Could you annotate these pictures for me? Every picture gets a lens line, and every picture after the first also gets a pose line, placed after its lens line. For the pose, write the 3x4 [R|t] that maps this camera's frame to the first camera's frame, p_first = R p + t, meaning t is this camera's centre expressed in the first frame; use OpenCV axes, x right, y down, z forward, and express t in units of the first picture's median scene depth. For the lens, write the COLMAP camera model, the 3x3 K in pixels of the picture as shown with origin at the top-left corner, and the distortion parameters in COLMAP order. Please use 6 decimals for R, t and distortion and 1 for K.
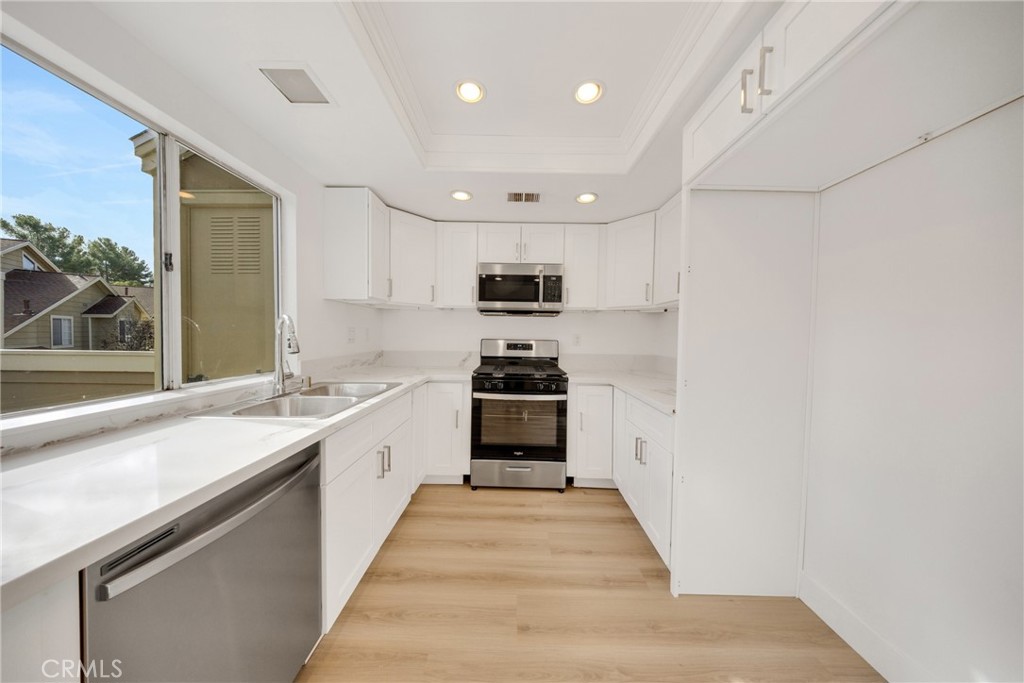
lens RADIAL K [[304.6, 0, 501.9], [0, 304.6, 338.7], [0, 0, 1]] dist [-0.000167, -0.000068]
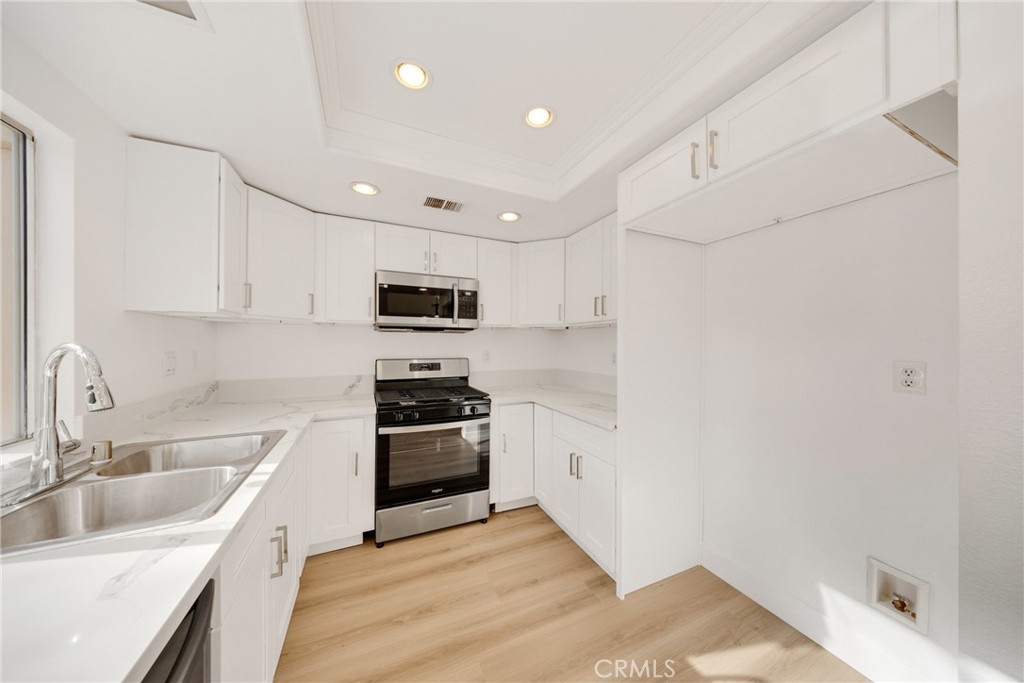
lens RADIAL K [[318.8, 0, 511.2], [0, 318.8, 339.7], [0, 0, 1]] dist [-0.000234, -0.000134]
pose [[0.903616, -0.015516, 0.428063, -0.149080], [0.027776, 0.999363, -0.022410, -0.033831], [-0.427443, 0.032140, 0.903471, 0.068203]]
